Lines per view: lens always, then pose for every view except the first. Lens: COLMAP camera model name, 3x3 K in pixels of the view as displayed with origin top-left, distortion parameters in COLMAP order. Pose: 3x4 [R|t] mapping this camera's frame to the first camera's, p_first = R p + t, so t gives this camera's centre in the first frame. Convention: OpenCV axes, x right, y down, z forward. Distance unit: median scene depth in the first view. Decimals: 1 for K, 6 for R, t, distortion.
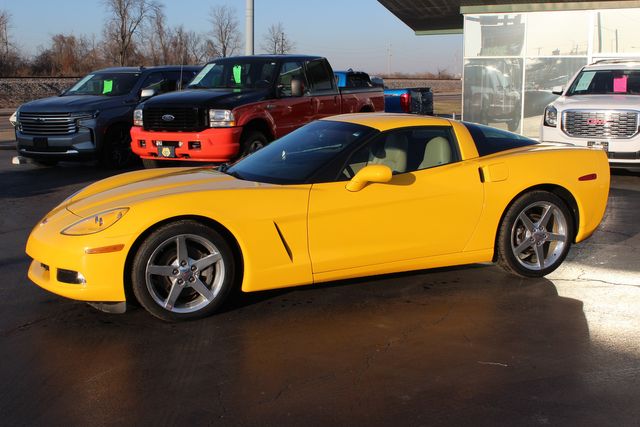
lens RADIAL K [[791.1, 0, 316.4], [0, 791.1, 216.4], [0, 0, 1]] dist [-0.061789, 0.000000]
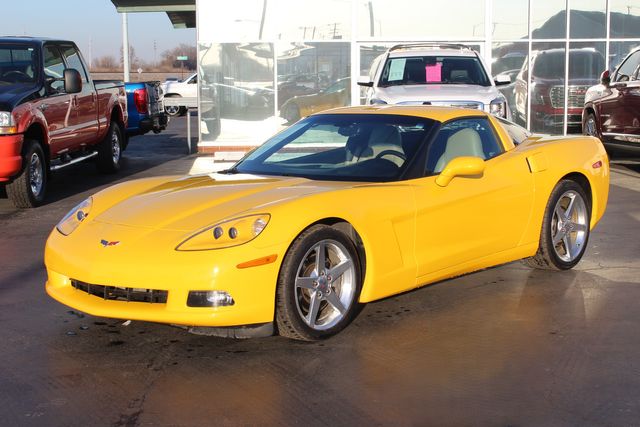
lens RADIAL K [[1103.2, 0, 319.6], [0, 1103.2, 213.9], [0, 0, 1]] dist [-0.049248, 0.000000]
pose [[0.901896, -0.059603, 0.427821, -0.553916], [0.078274, 0.996588, -0.026168, 0.020231], [-0.424801, 0.057088, 0.903485, -0.093484]]
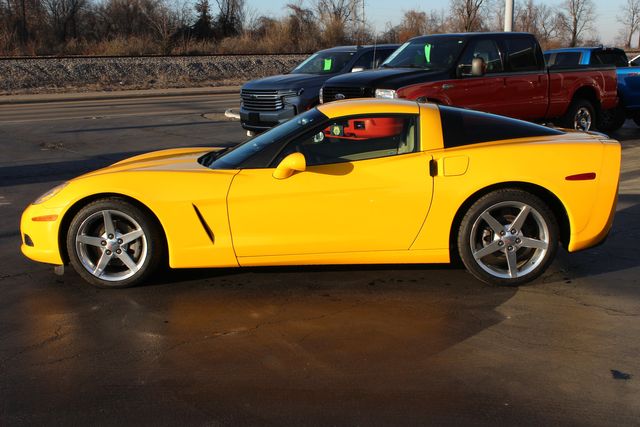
lens RADIAL K [[791.1, 0, 318.4], [0, 791.1, 217.0], [0, 0, 1]] dist [-0.061789, 0.000000]
pose [[0.903926, 0.073714, -0.421288, 0.443607], [-0.060006, 0.997150, 0.045724, -0.027802], [0.423458, -0.016052, 0.905773, 0.103026]]
